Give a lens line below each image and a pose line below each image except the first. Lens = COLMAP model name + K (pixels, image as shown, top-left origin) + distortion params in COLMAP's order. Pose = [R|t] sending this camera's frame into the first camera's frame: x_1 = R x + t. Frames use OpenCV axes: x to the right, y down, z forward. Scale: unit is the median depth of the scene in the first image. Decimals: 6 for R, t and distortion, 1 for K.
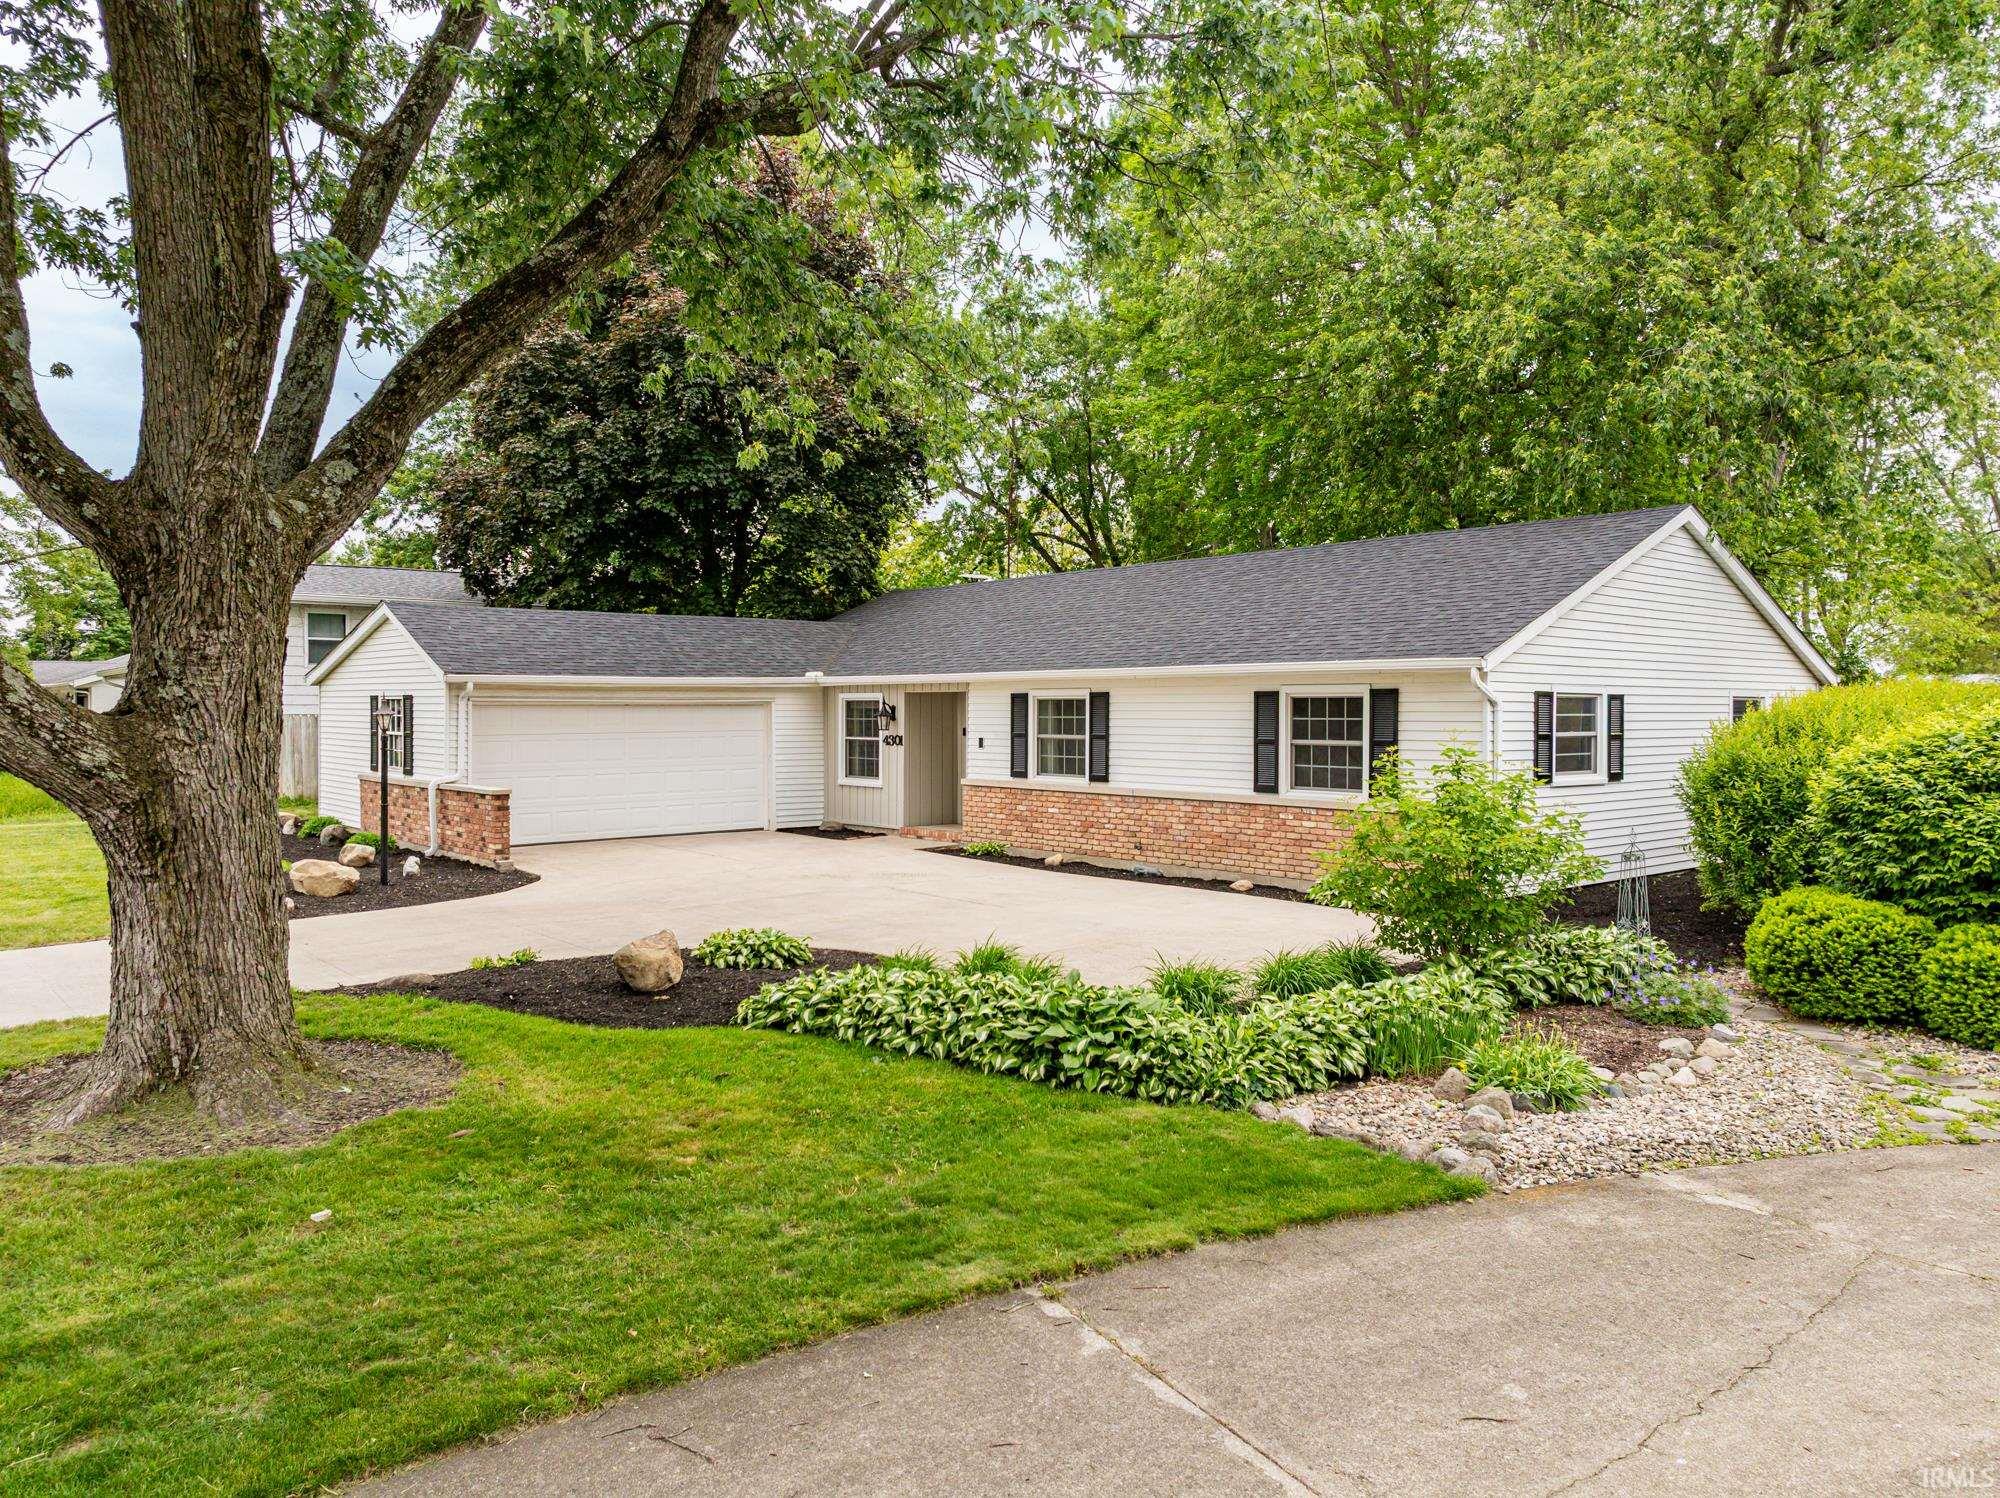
lens RADIAL K [[1421.9, 0, 999.4], [0, 1421.9, 735.1], [0, 0, 1]] dist [-0.012308, 0.016669]
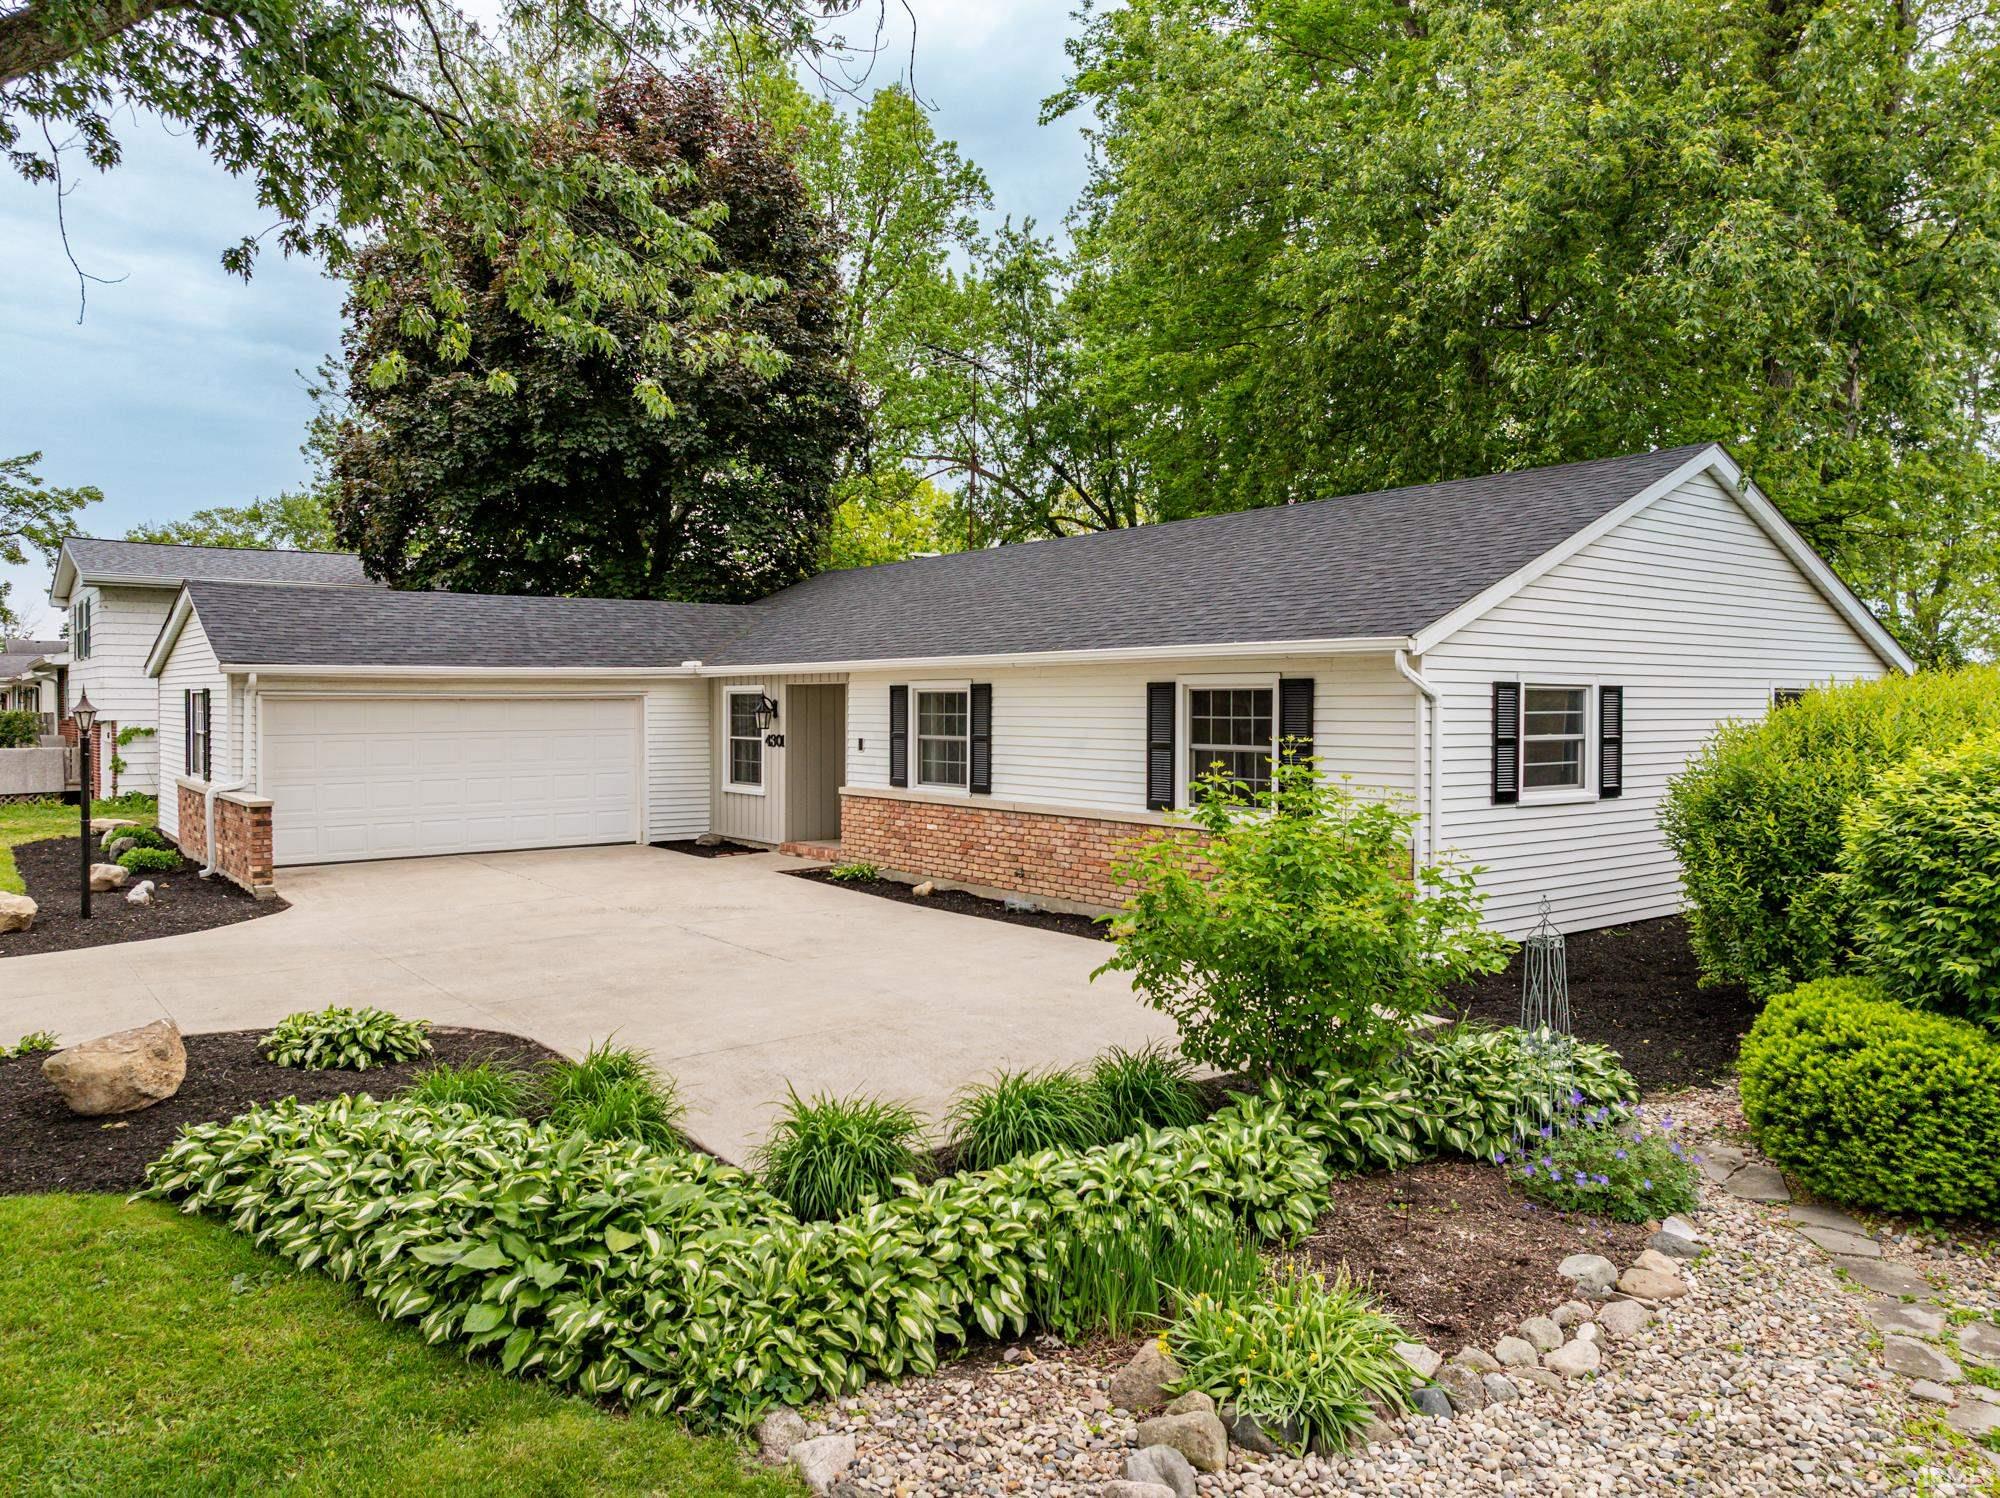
lens RADIAL K [[1421.9, 0, 991.6], [0, 1421.9, 755.1], [0, 0, 1]] dist [-0.012308, 0.016669]
pose [[0.998577, 0.001476, -0.053304, 0.135987], [-0.000492, 0.999829, 0.018469, -0.004815], [0.053322, -0.018417, 0.998408, 0.207256]]
